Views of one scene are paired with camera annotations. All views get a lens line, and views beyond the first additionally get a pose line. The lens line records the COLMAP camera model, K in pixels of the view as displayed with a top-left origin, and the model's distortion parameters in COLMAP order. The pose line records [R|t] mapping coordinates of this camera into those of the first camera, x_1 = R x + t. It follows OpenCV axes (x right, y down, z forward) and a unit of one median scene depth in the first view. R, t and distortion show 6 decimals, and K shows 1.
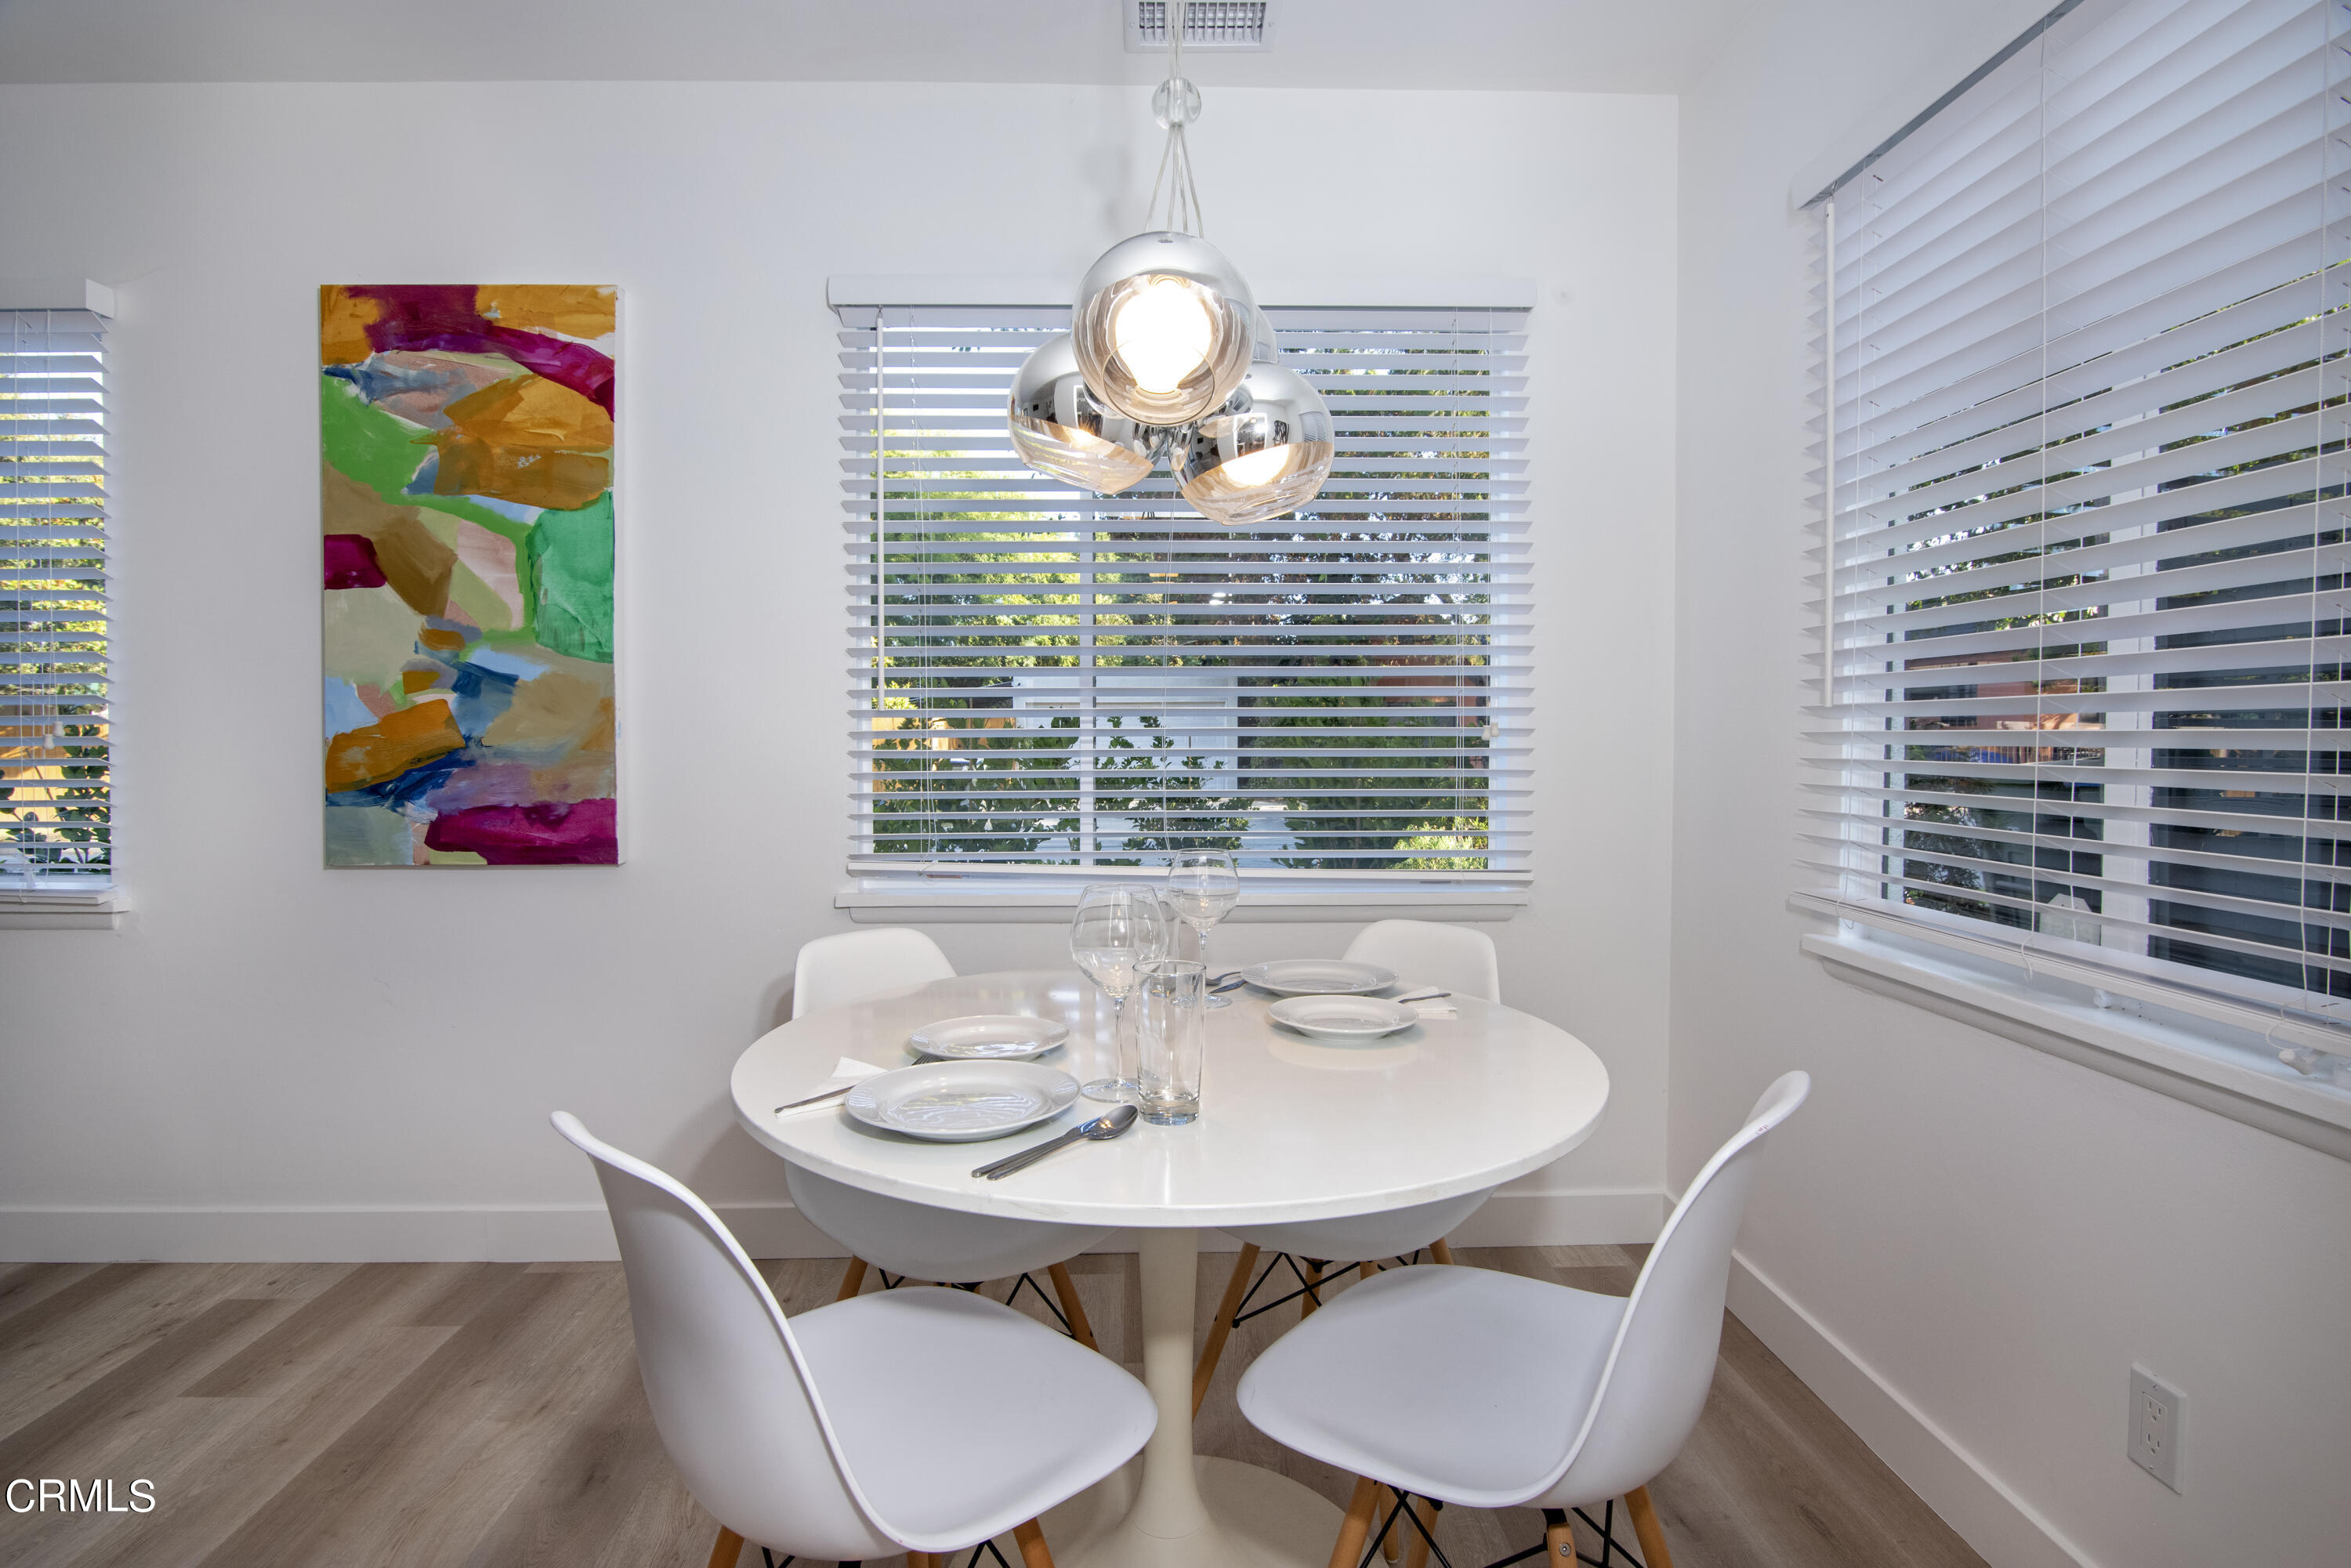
lens RADIAL K [[1148.7, 0, 1157.1], [0, 1148.7, 769.2], [0, 0, 1]] dist [-0.011101, -0.000673]
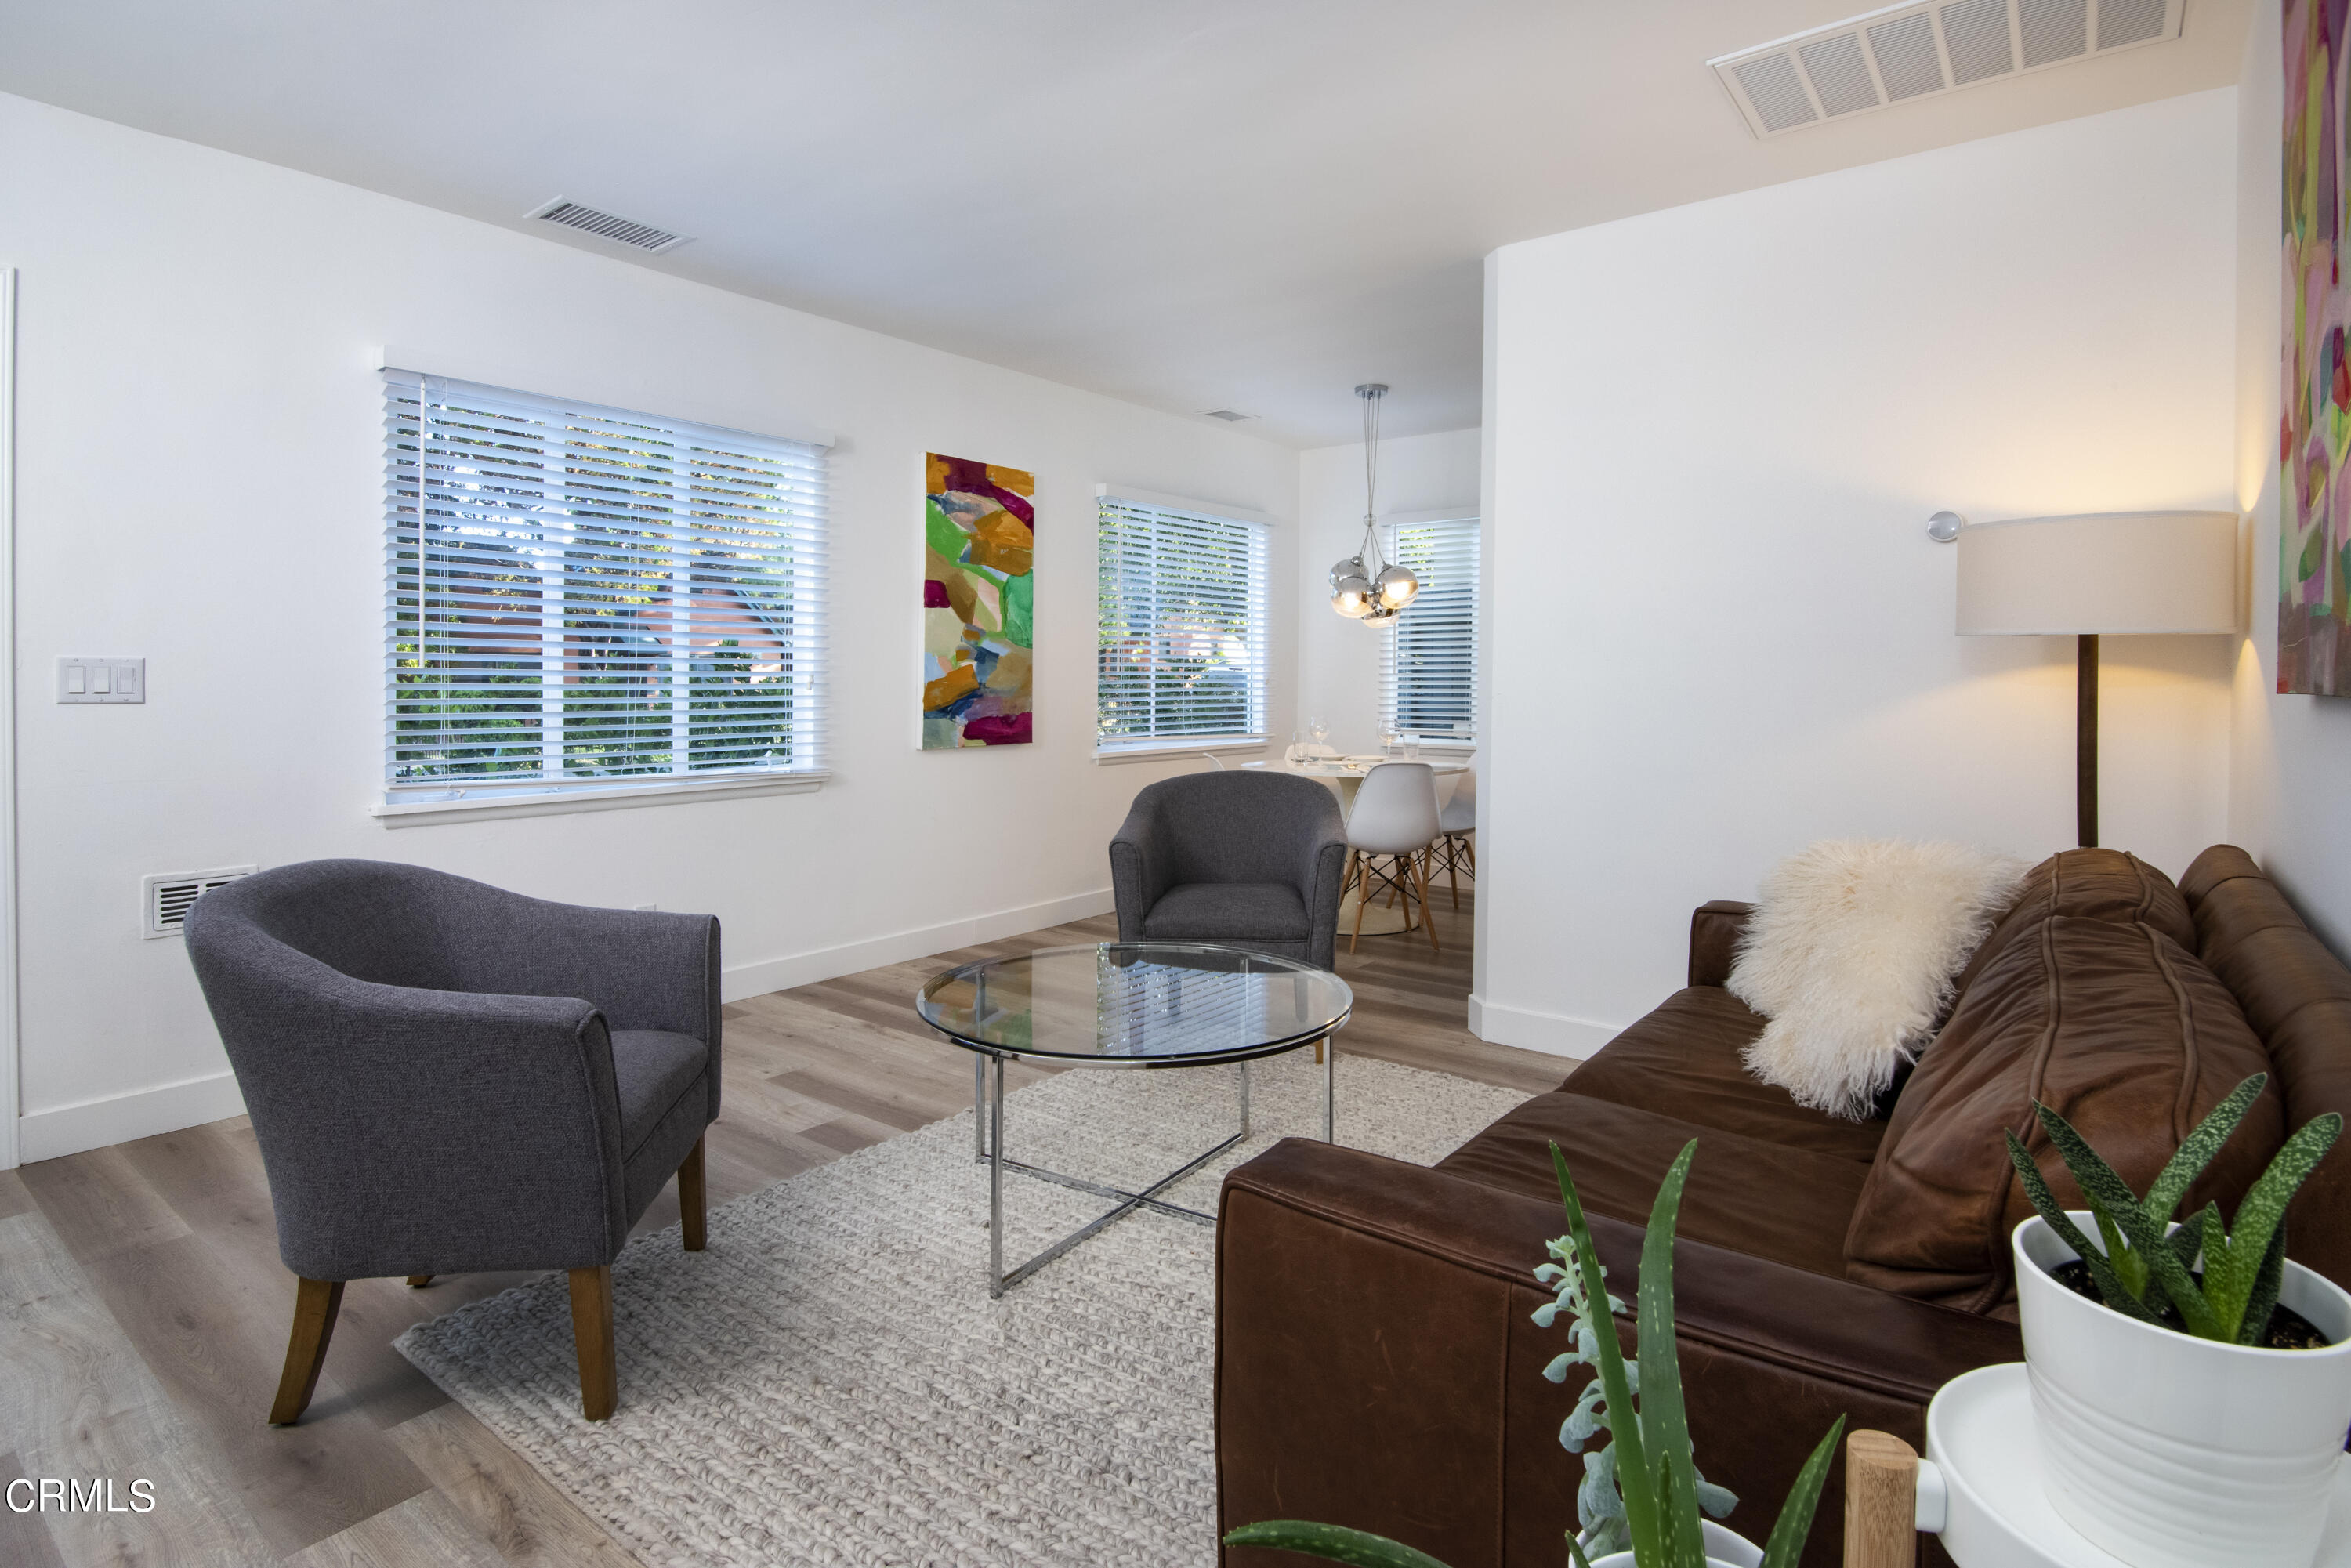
lens RADIAL K [[1148.7, 0, 1236.8], [0, 1148.7, 714.1], [0, 0, 1]] dist [-0.011101, -0.000673]
pose [[0.600701, -0.022560, 0.799155, -1.975259], [0.007009, 0.999712, 0.022953, -0.017046], [-0.799443, -0.008187, 0.600687, -0.601934]]
